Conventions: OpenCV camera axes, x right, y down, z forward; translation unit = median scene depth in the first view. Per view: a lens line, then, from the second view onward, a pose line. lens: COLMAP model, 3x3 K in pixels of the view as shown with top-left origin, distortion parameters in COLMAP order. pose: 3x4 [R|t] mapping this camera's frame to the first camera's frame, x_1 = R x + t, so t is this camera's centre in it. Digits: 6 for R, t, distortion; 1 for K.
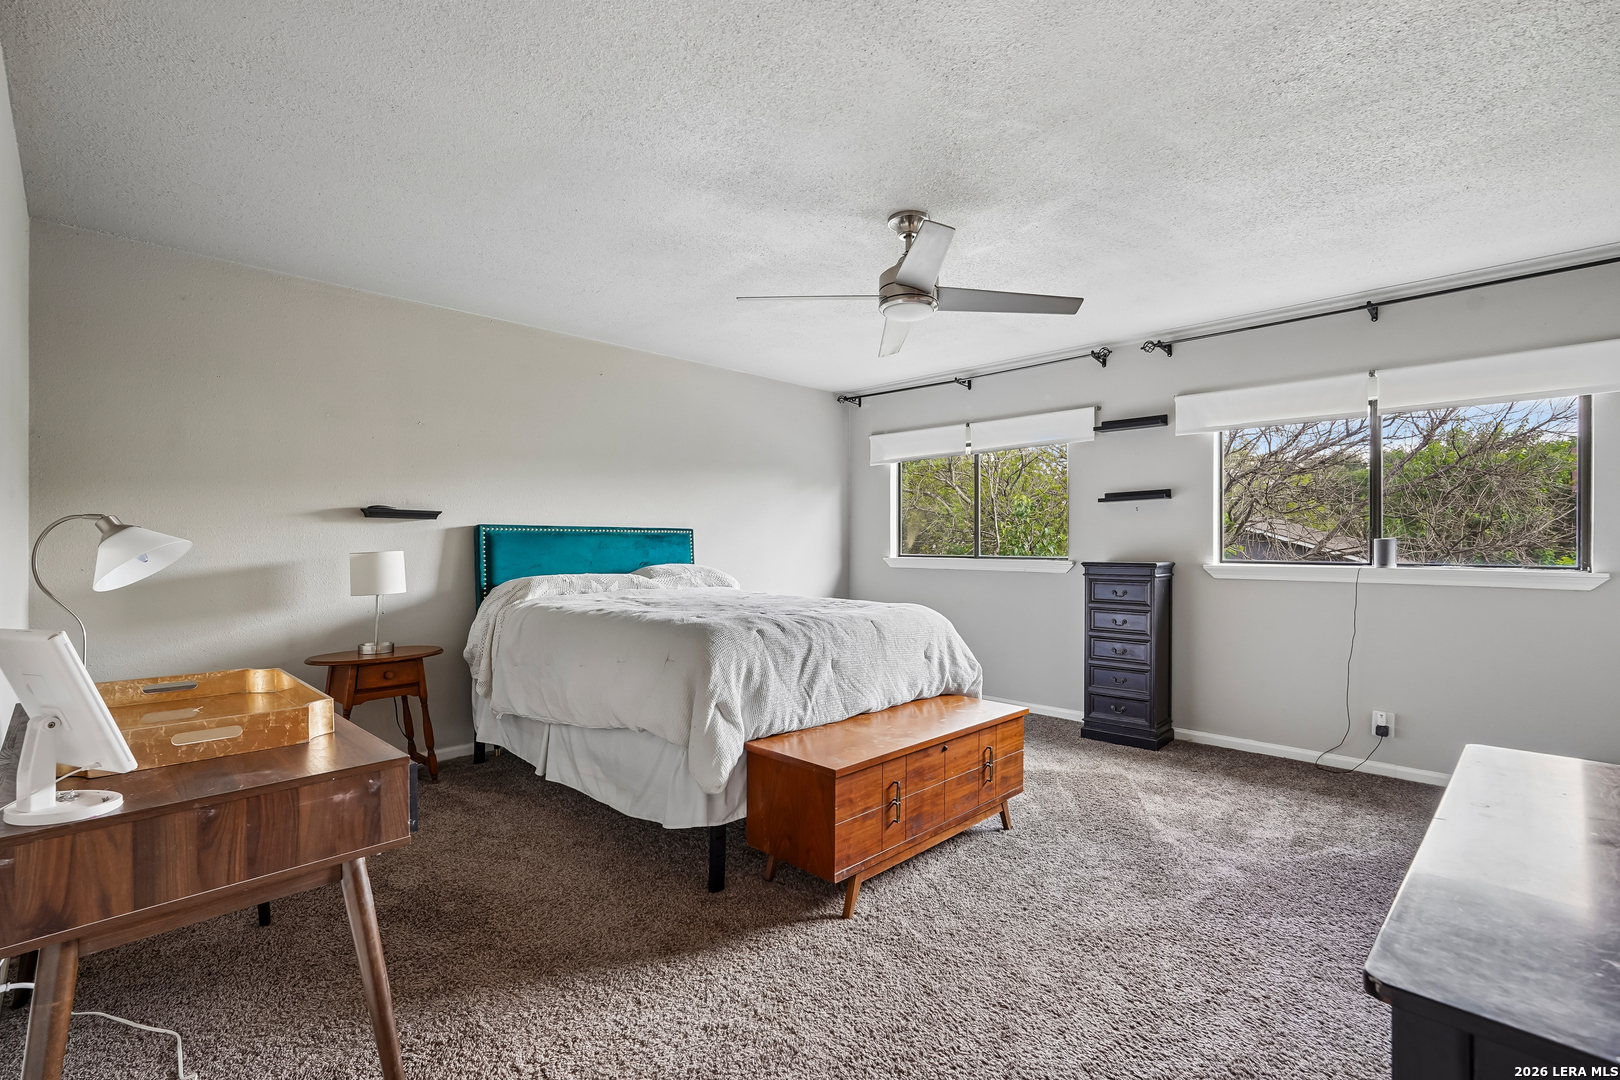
lens RADIAL K [[743.5, 0, 810.0], [0, 743.5, 540.0], [0, 0, 1]] dist [0.015410, 0.000107]
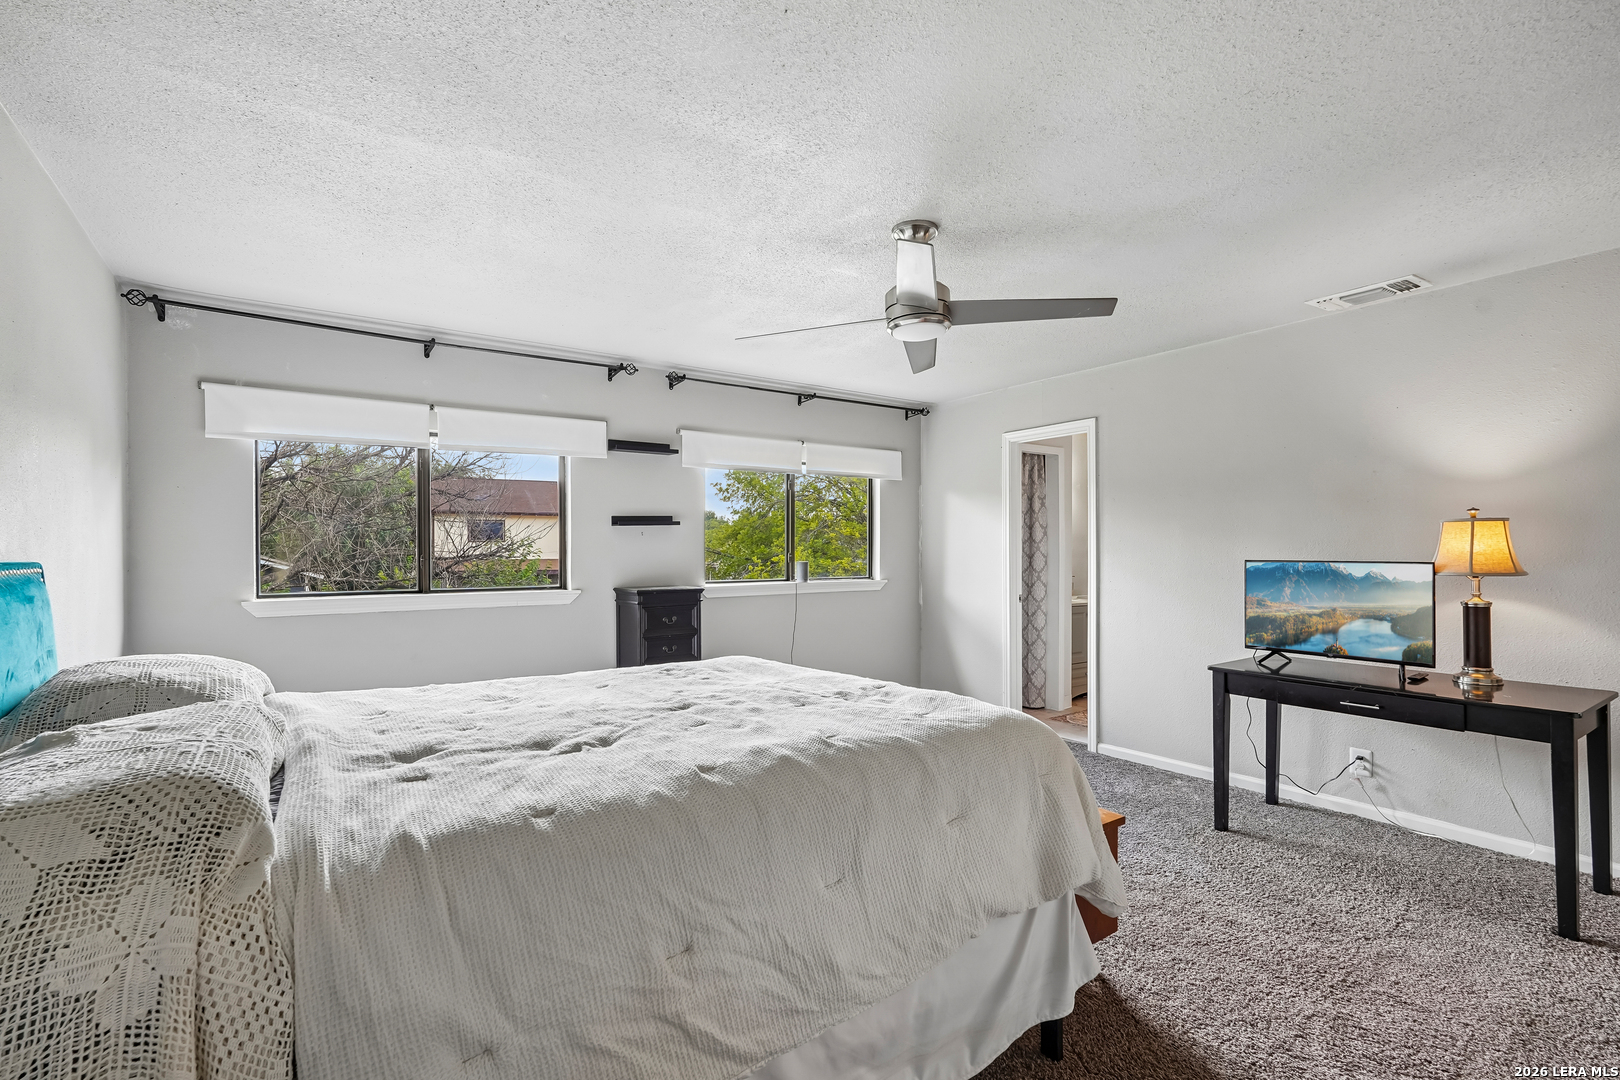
lens RADIAL K [[743.9, 0, 810.0], [0, 743.9, 540.0], [0, 0, 1]] dist [0.000119, -0.000009]
pose [[0.185386, 0.017627, 0.982508, -0.483608], [0.003669, 0.999820, -0.018630, -0.013165], [-0.982659, 0.007059, 0.185288, 0.583191]]
